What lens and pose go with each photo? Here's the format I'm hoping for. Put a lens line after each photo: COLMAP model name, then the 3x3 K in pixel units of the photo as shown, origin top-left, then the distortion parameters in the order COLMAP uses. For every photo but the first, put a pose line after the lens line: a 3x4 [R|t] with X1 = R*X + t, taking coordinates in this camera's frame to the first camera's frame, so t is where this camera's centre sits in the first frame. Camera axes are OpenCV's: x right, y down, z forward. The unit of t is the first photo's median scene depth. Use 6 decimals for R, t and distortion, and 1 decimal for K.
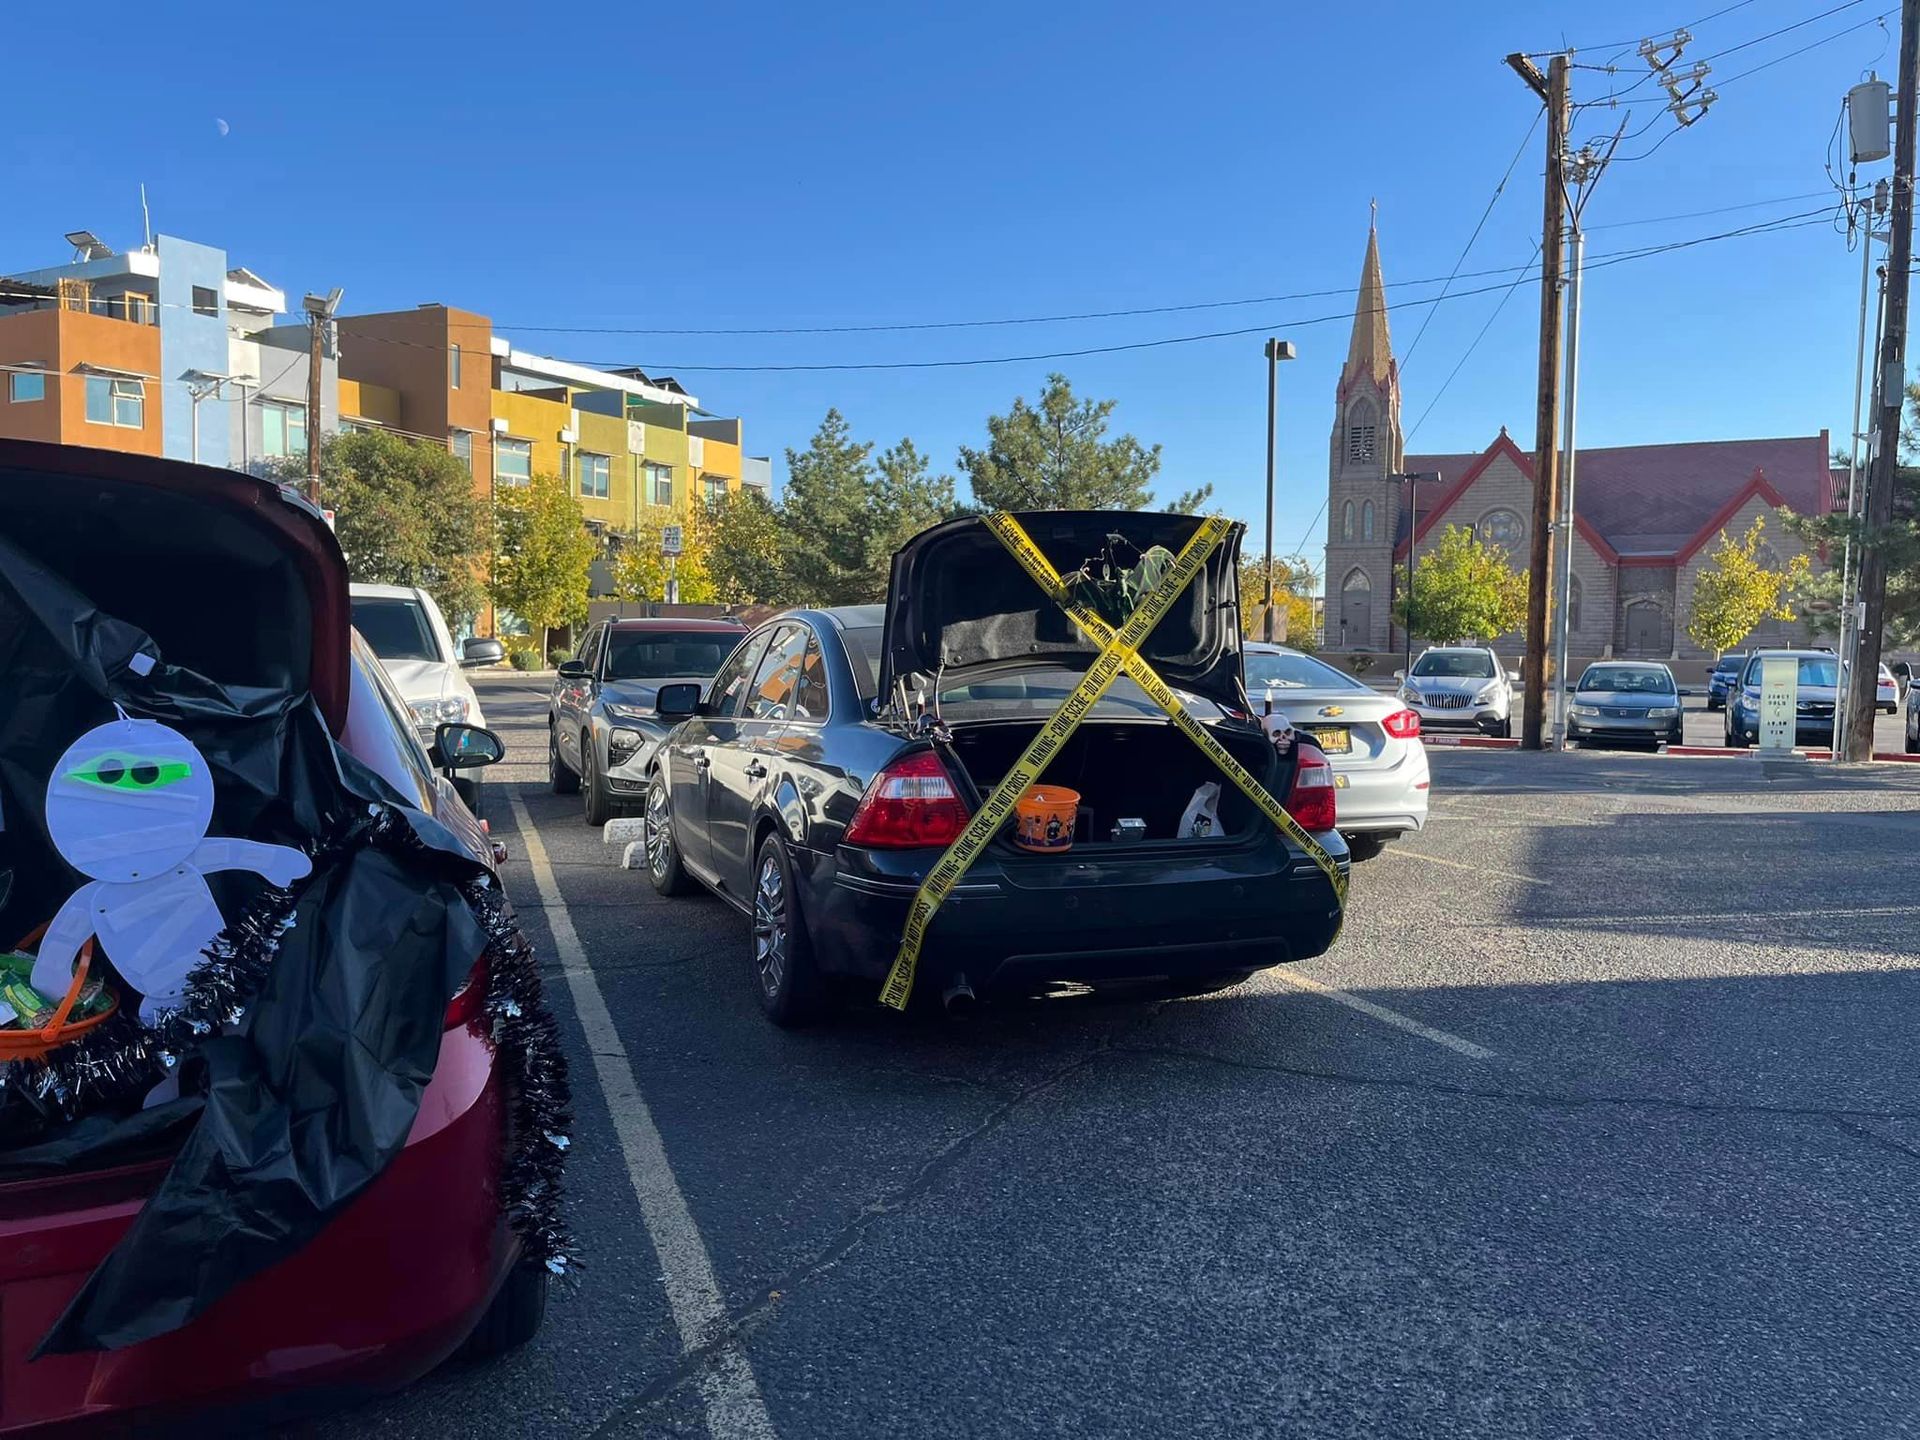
lens RADIAL K [[1514.3, 0, 960.0], [0, 1514.3, 720.0], [0, 0, 1]] dist [-0.007177, -0.007085]
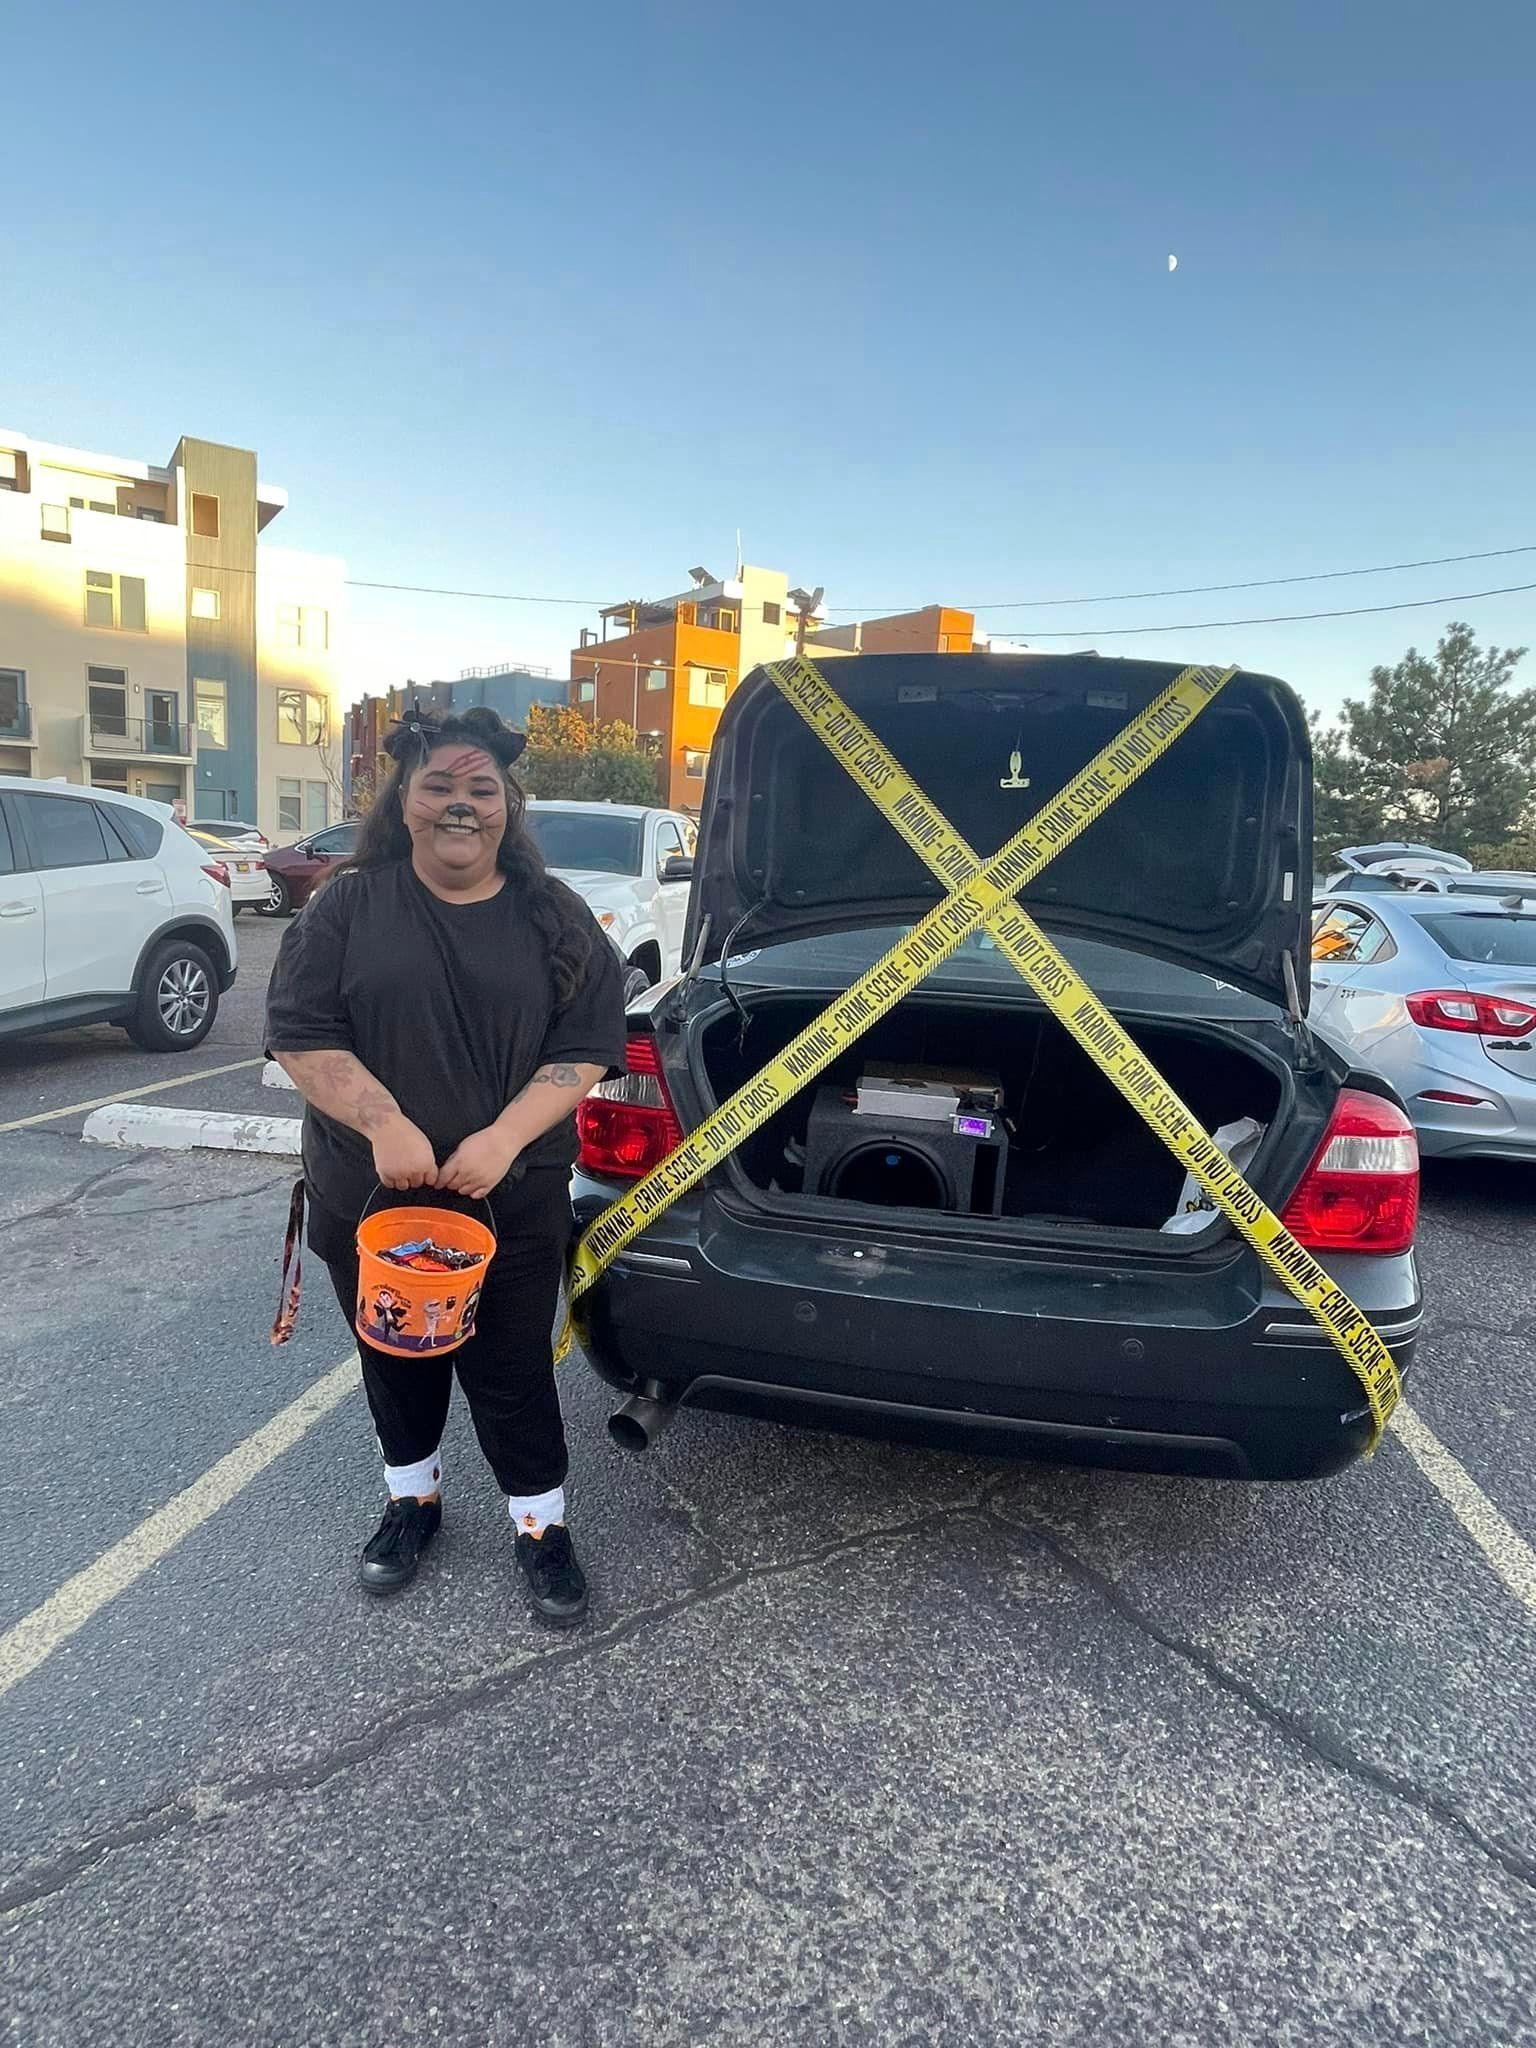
lens RADIAL K [[1116.5, 0, 768.0], [0, 1116.5, 1024.0], [0, 0, 1]] dist [-0.016470, 0.001003]
pose [[0.867030, 0.111481, -0.485624, 0.054559], [-0.070801, 0.992324, 0.101391, -0.007465], [0.493200, -0.053526, 0.868268, 0.128412]]
